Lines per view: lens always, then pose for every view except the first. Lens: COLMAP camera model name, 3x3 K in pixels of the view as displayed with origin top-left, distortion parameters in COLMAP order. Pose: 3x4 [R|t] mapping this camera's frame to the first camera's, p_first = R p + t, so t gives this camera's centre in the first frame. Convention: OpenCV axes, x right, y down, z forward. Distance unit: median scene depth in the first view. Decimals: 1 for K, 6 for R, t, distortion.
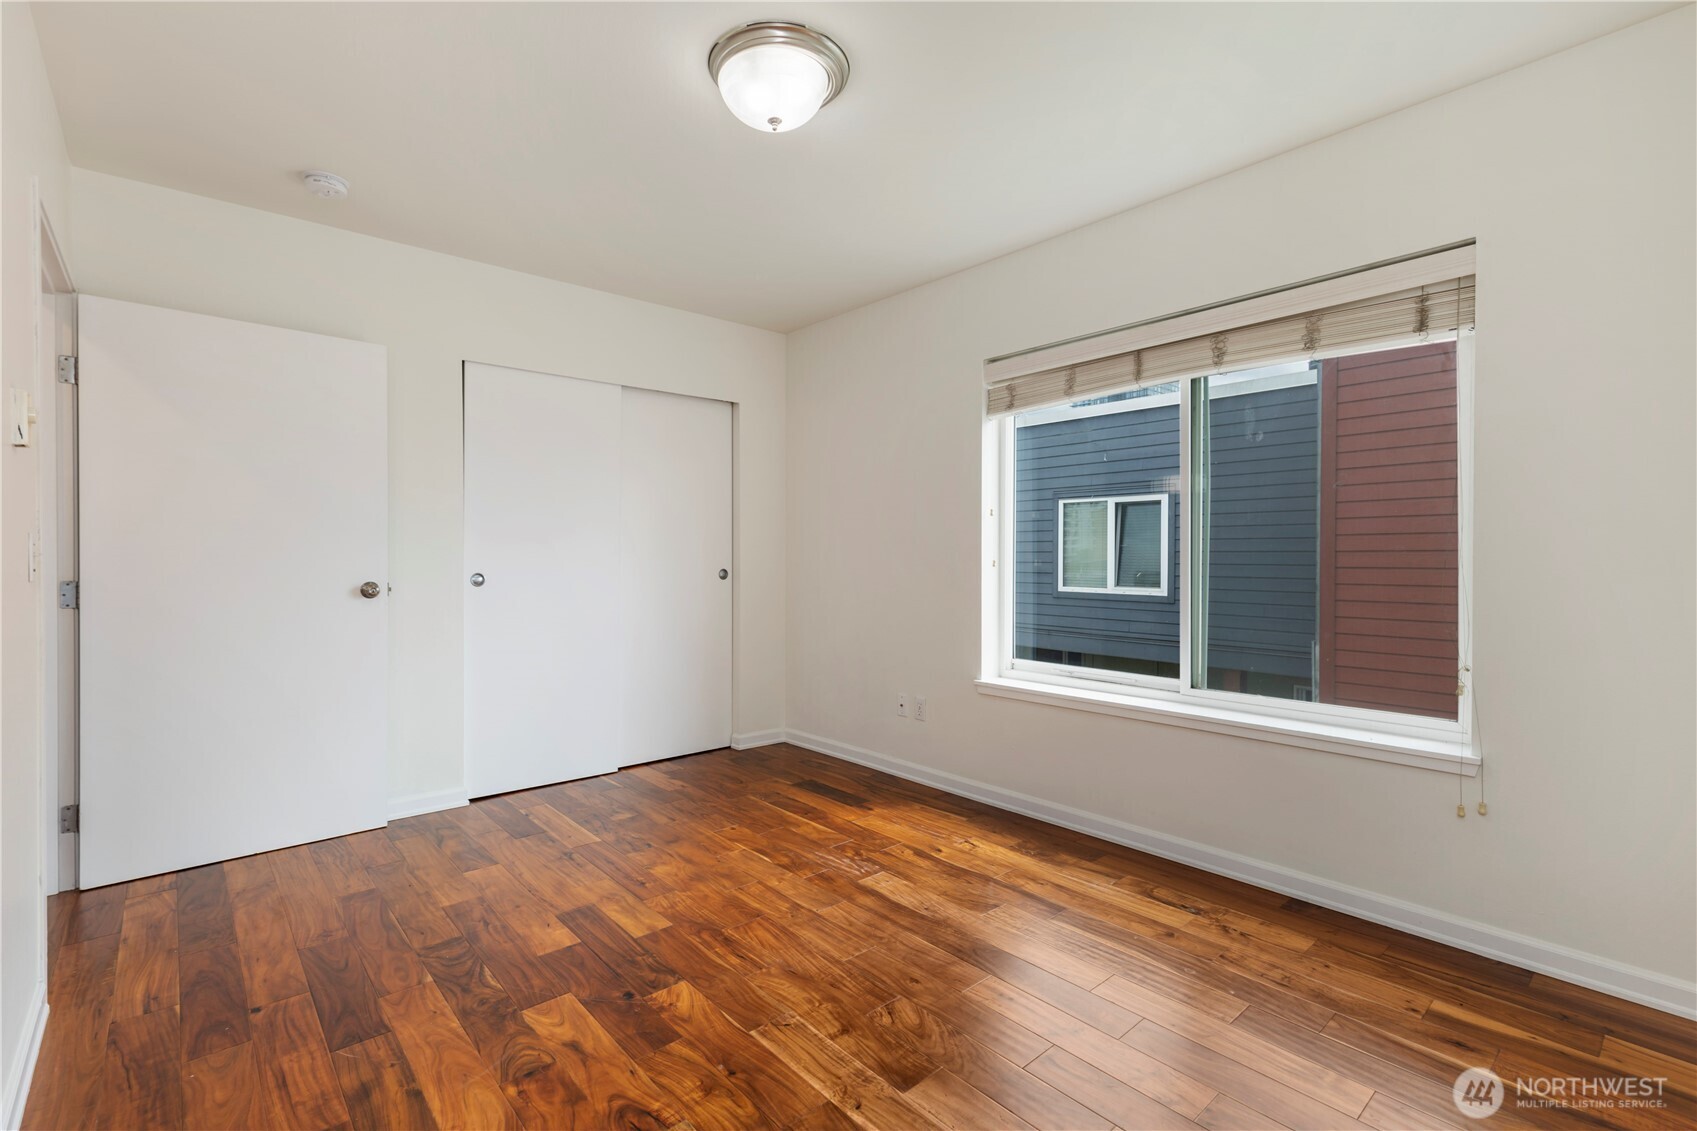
lens RADIAL K [[766.1, 0, 842.1], [0, 766.1, 563.8], [0, 0, 1]] dist [0.005204, -0.000360]
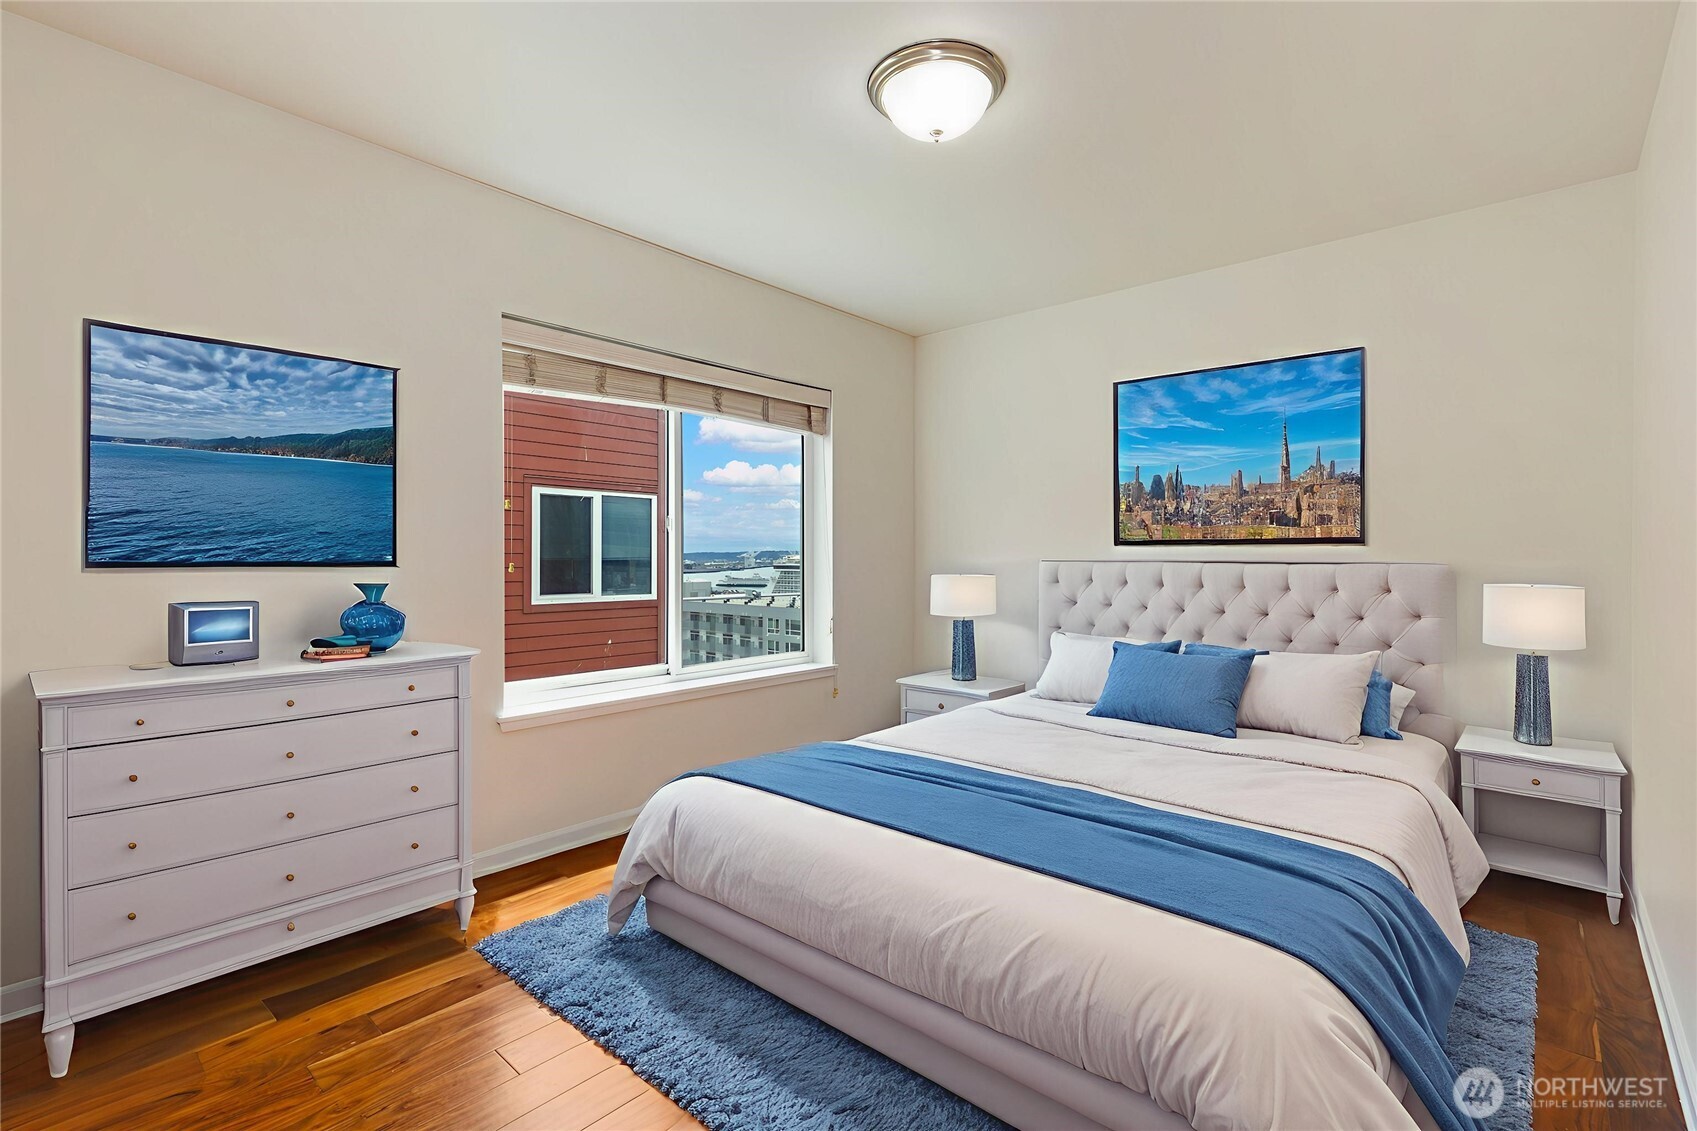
lens RADIAL K [[770.2, 0, 845.9], [0, 770.2, 562.9], [0, 0, 1]] dist [0.007812, -0.000227]
pose [[-0.125849, -0.006110, 0.992031, -0.721312], [0.011982, 0.999899, 0.007679, -0.008589], [-0.991977, 0.012853, -0.125763, 0.824914]]
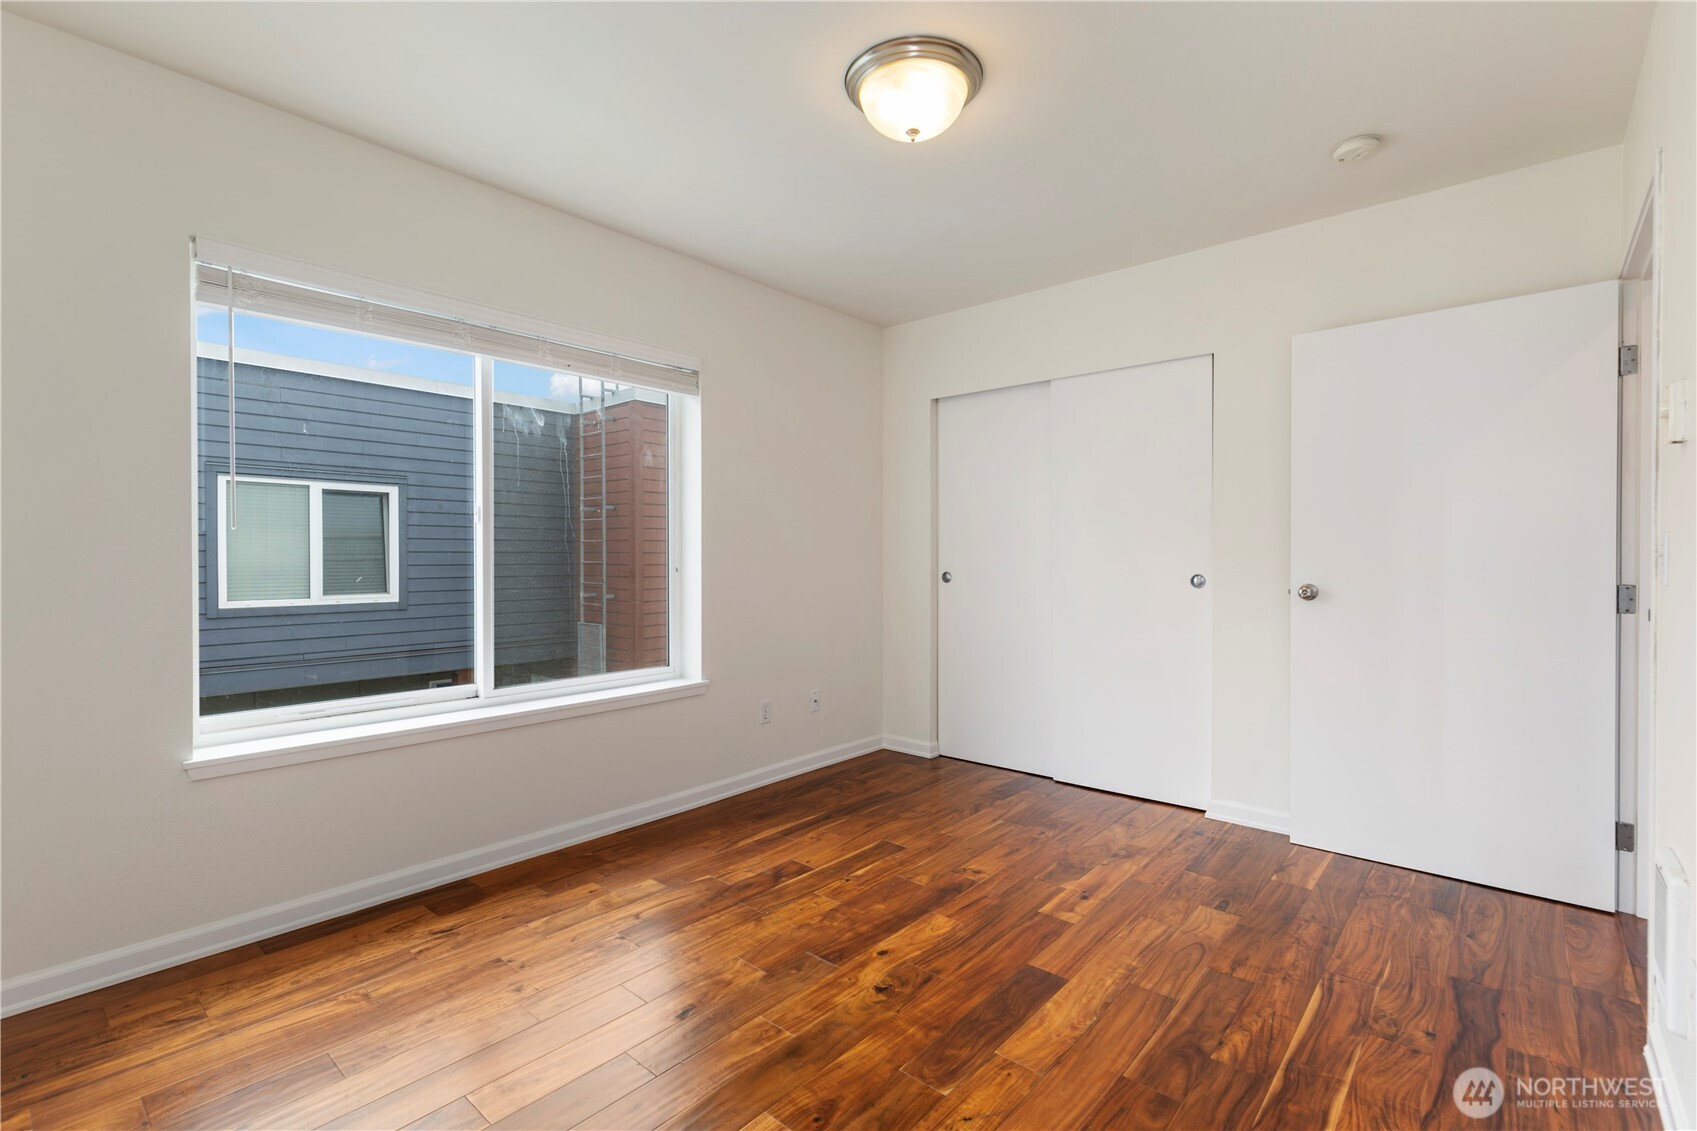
lens RADIAL K [[762.4, 0, 843.8], [0, 762.4, 561.5], [0, 0, 1]] dist [0.005835, -0.000056]
pose [[-0.138256, -0.005300, 0.990382, -0.542671], [0.009337, 0.999934, 0.006655, -0.005953], [-0.990352, 0.010167, -0.138198, 0.630233]]
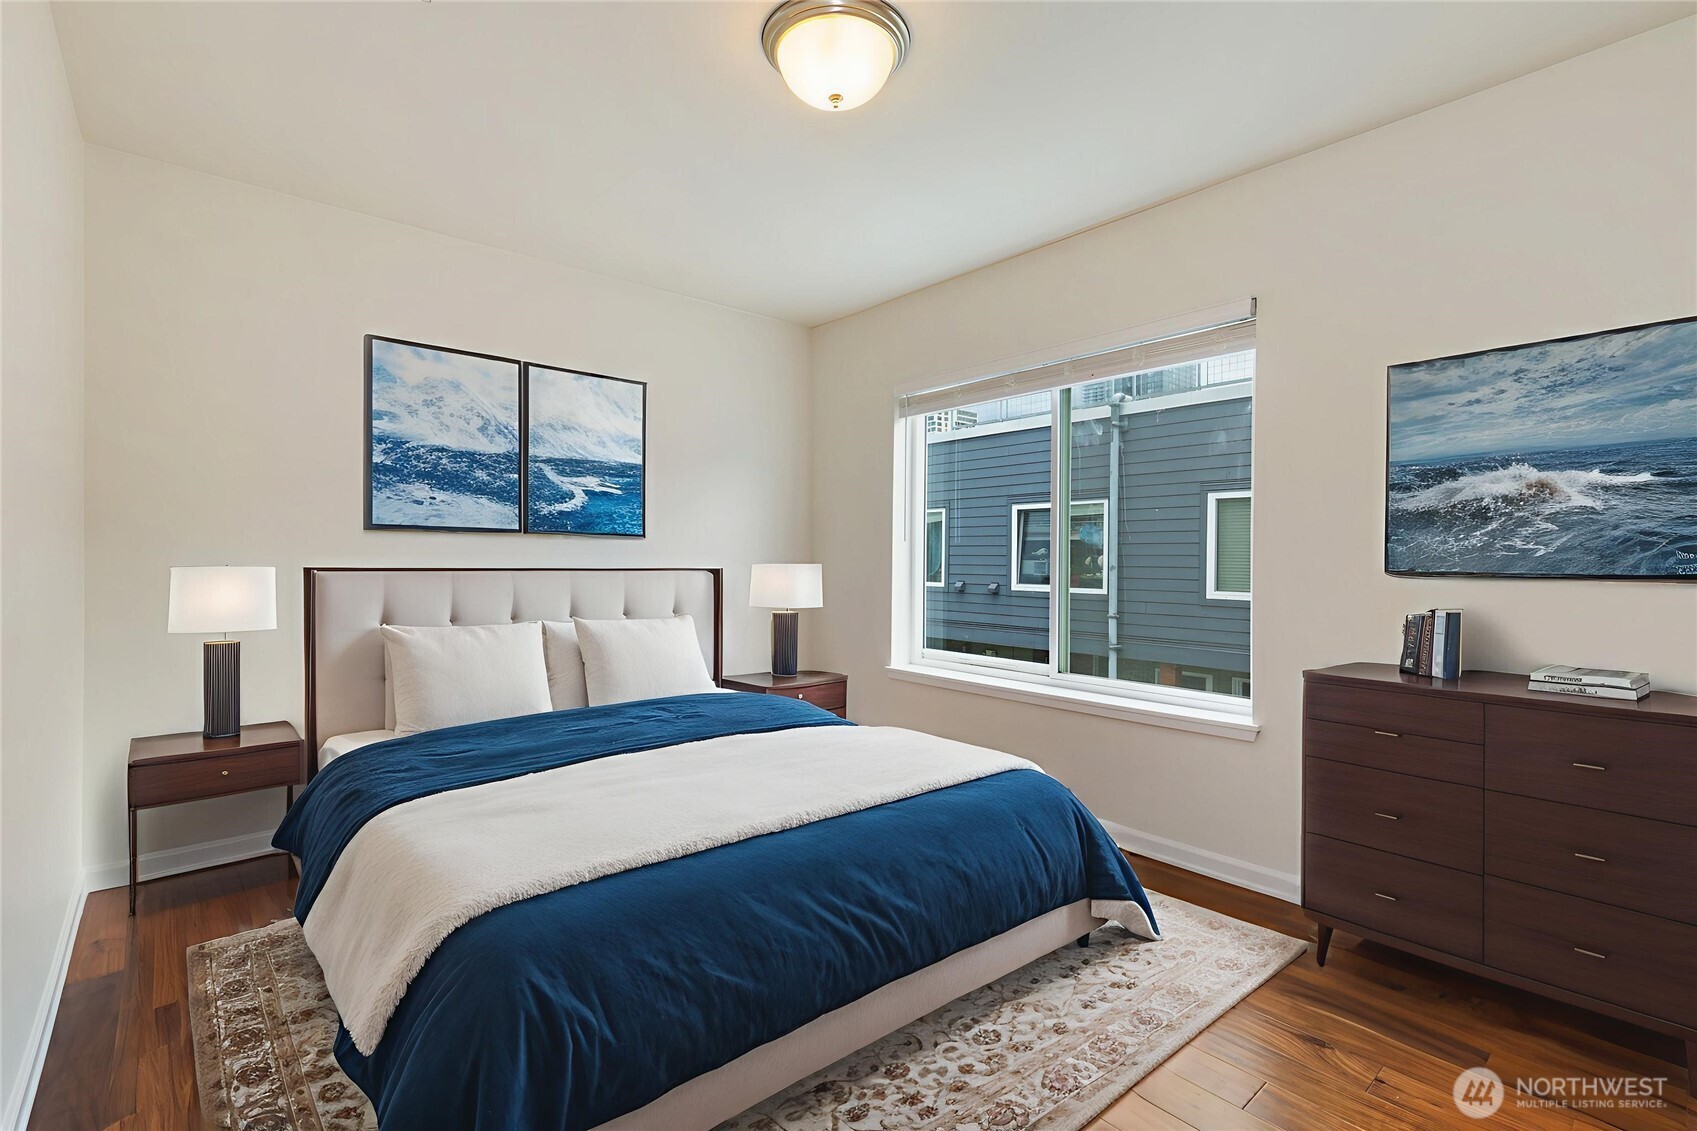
lens RADIAL K [[770.2, 0, 845.9], [0, 770.2, 562.9], [0, 0, 1]] dist [0.007812, -0.000227]
pose [[0.999847, 0.003161, -0.017205, 0.143223], [-0.003220, 0.999989, -0.003446, 0.001691], [0.017194, 0.003501, 0.999846, -0.153565]]
